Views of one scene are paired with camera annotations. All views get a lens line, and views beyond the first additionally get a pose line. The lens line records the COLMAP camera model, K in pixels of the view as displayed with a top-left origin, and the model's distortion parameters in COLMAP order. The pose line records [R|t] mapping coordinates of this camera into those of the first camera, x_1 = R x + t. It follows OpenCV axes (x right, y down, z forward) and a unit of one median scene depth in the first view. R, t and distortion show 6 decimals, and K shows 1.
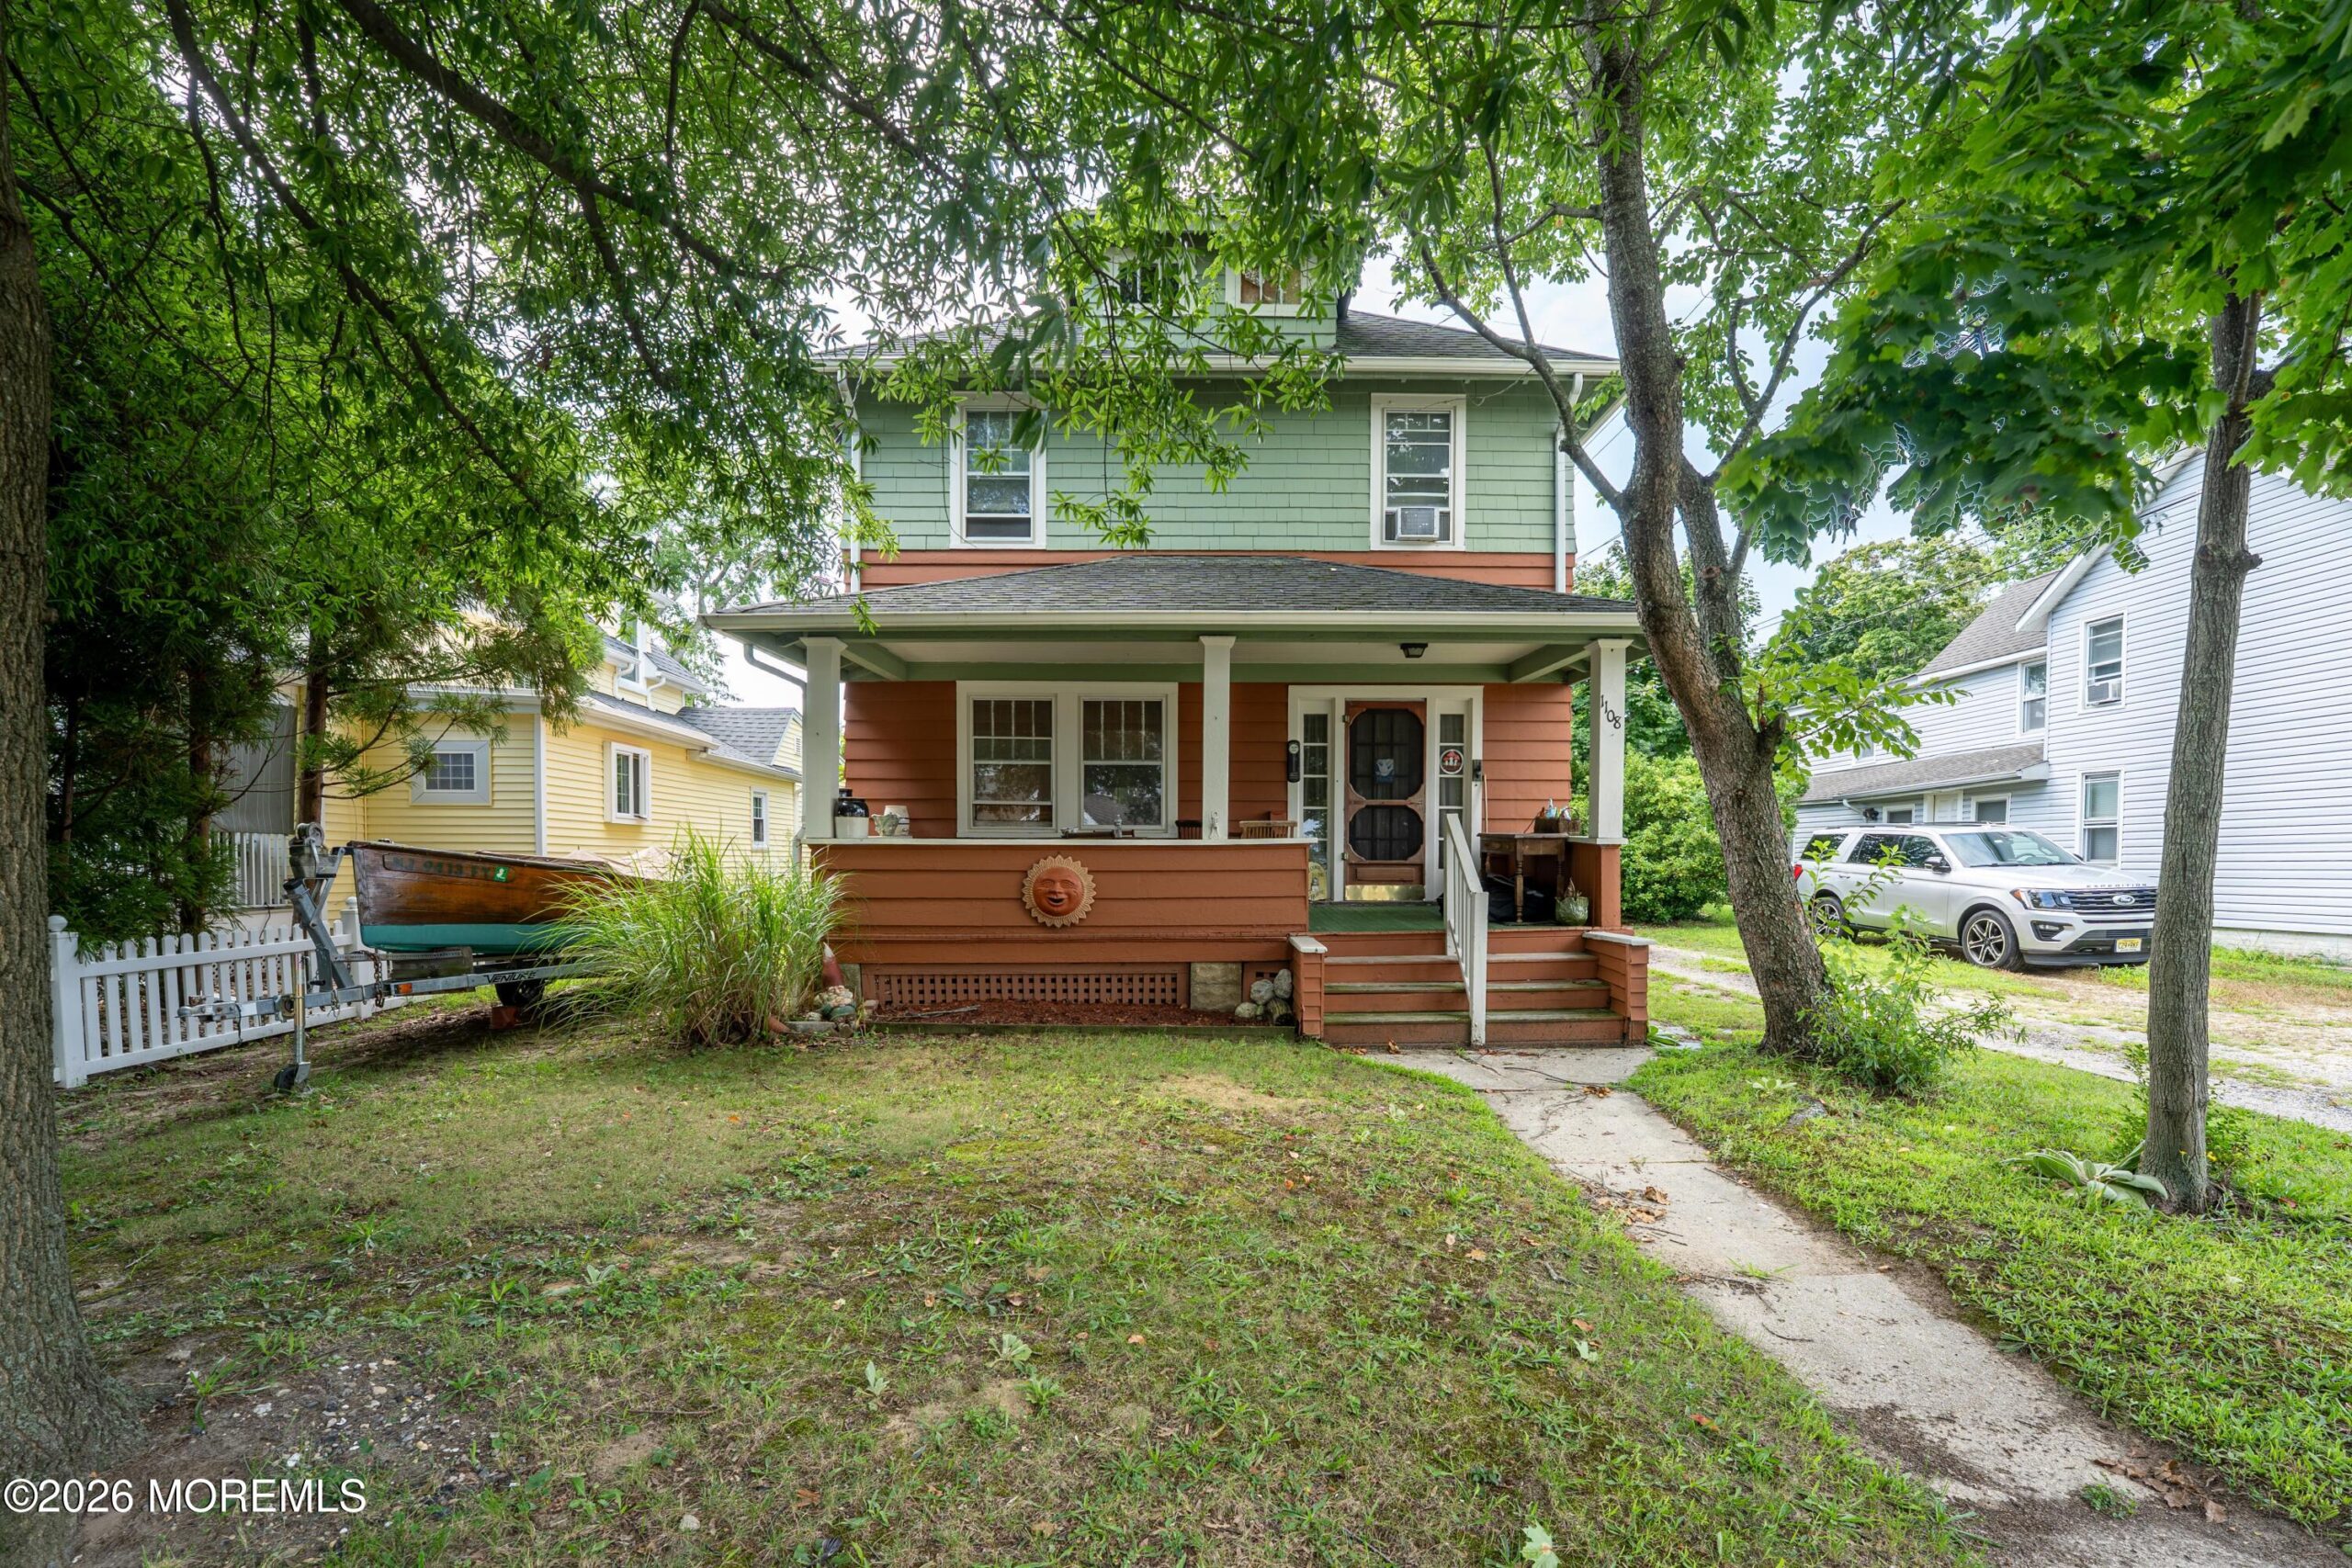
lens RADIAL K [[1029.6, 0, 1175.7], [0, 1029.6, 890.4], [0, 0, 1]] dist [-0.021233, -0.000175]
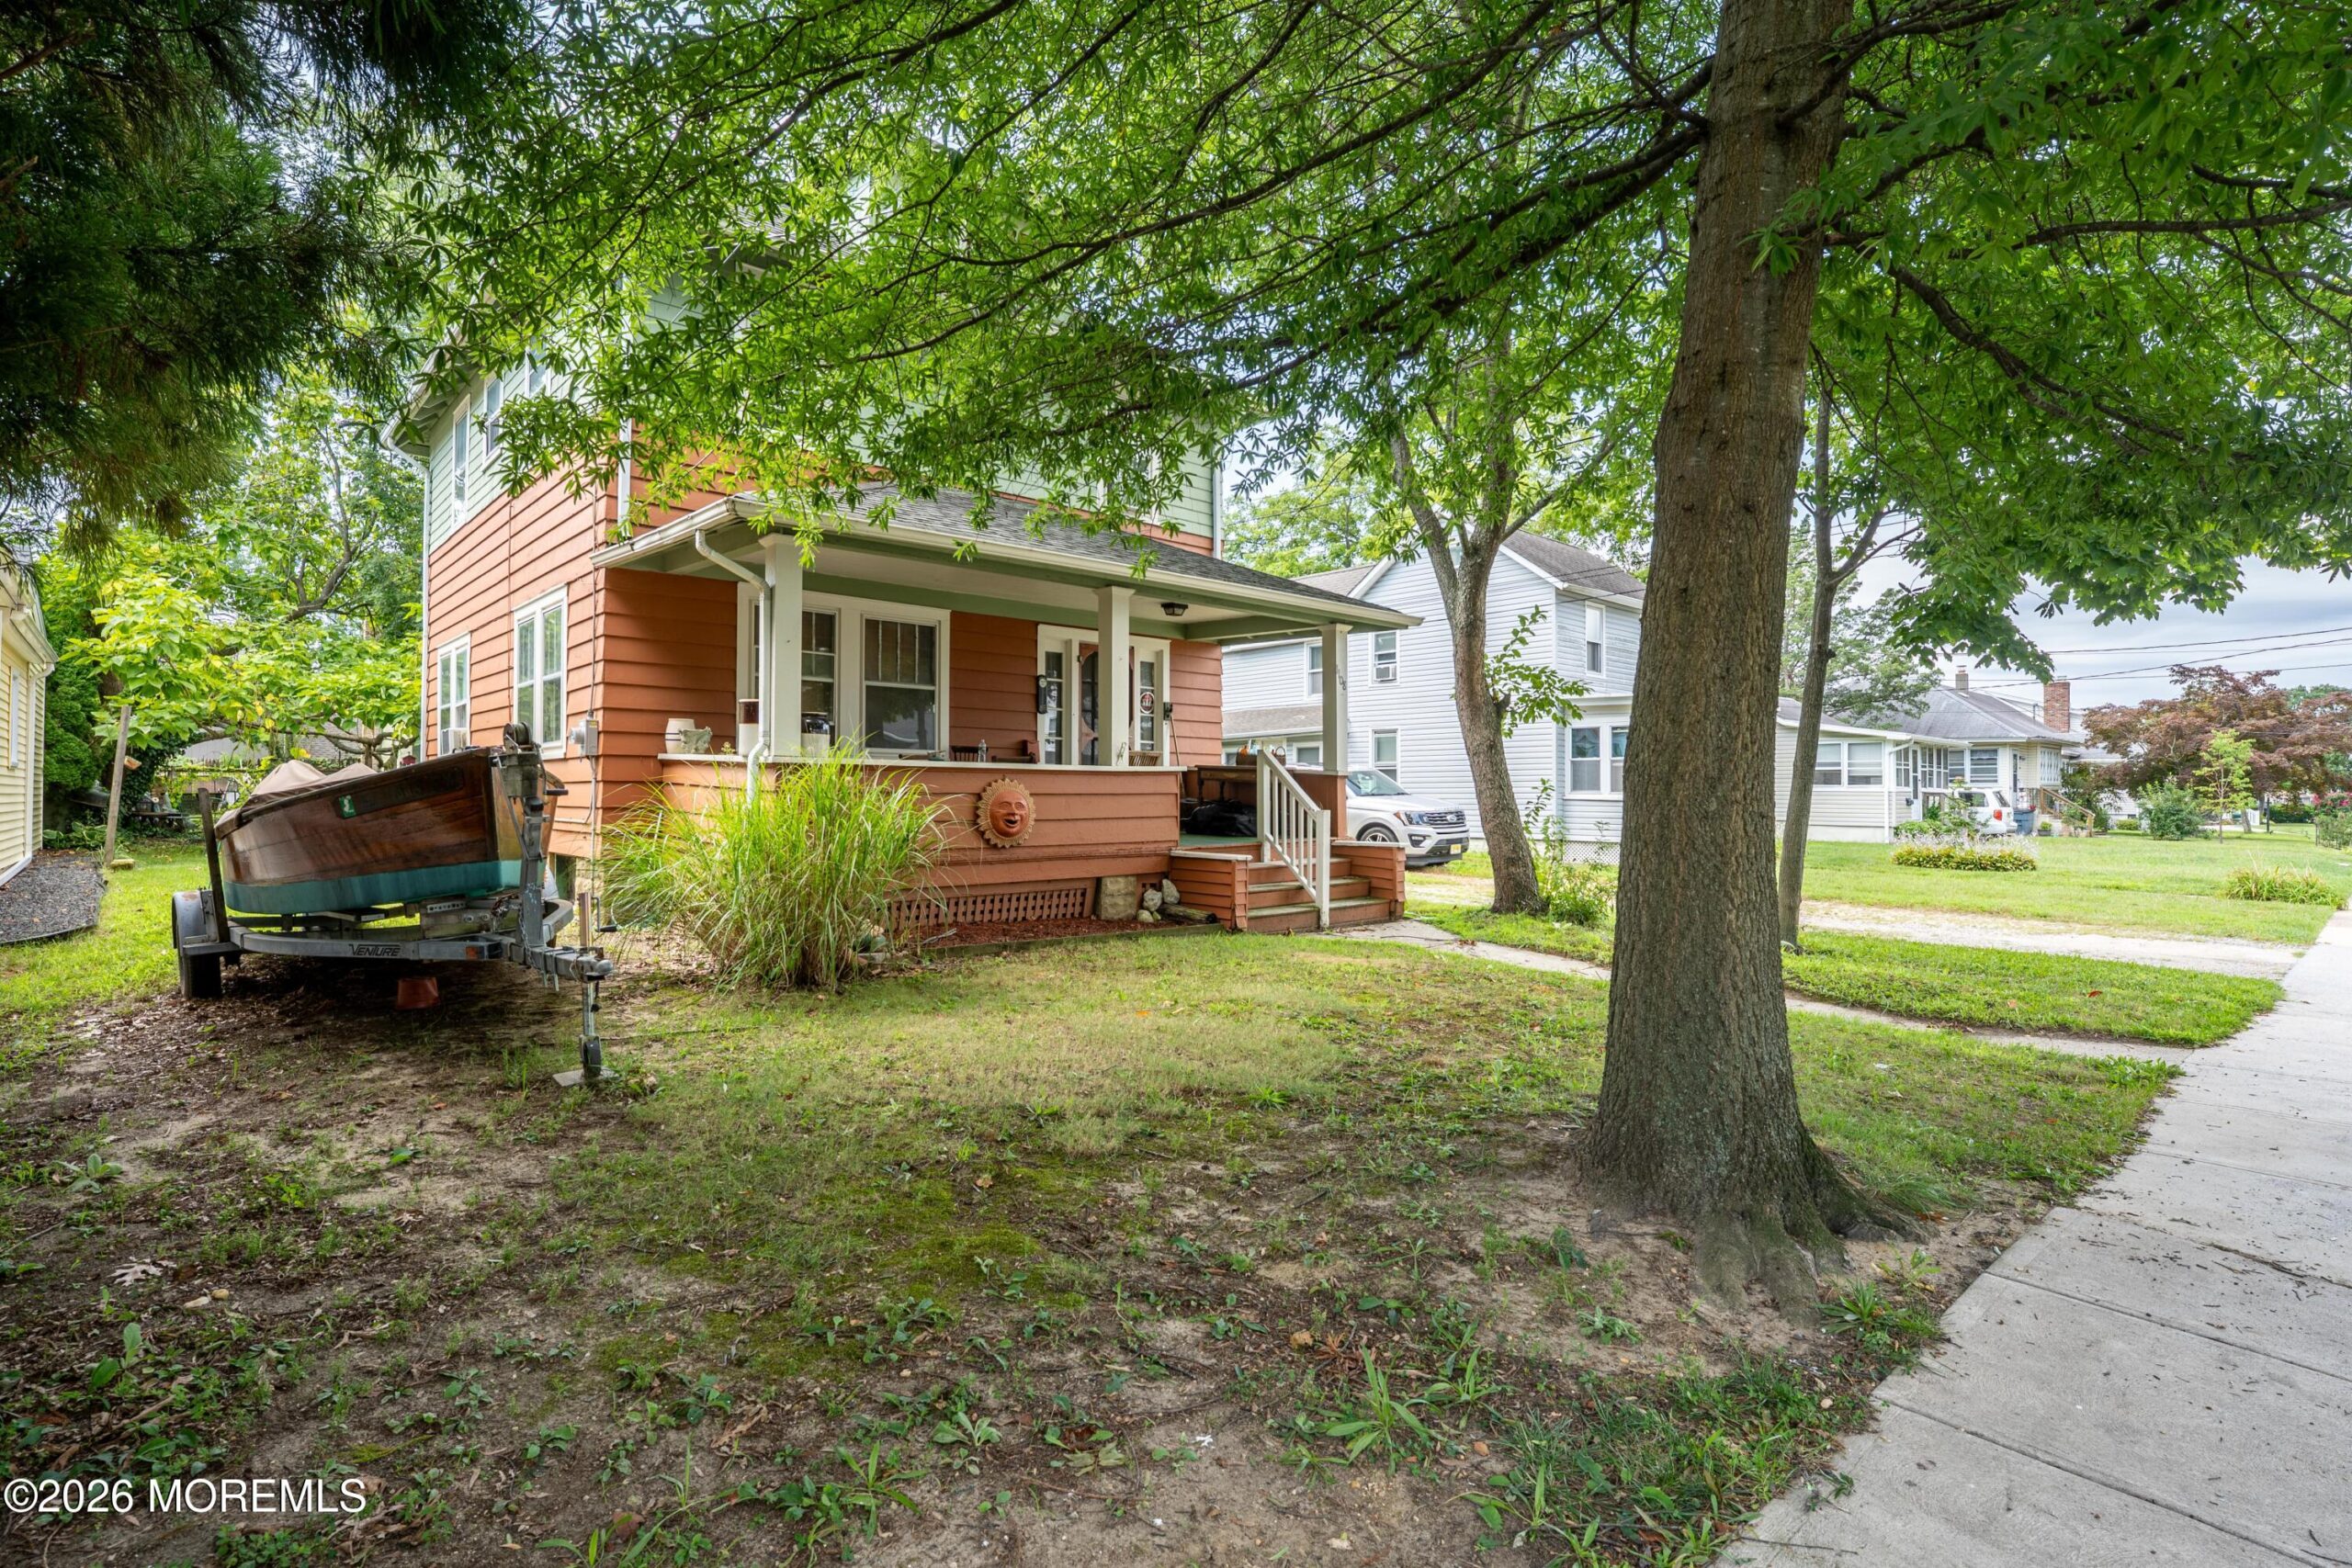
lens RADIAL K [[1100.7, 0, 1176.0], [0, 1100.7, 784.0], [0, 0, 1]] dist [-0.001180, -0.000018]
pose [[0.765029, 0.009603, 0.643924, -0.524448], [0.014419, 0.999383, -0.032035, 0.006858], [-0.643835, 0.033792, 0.764418, 0.033985]]
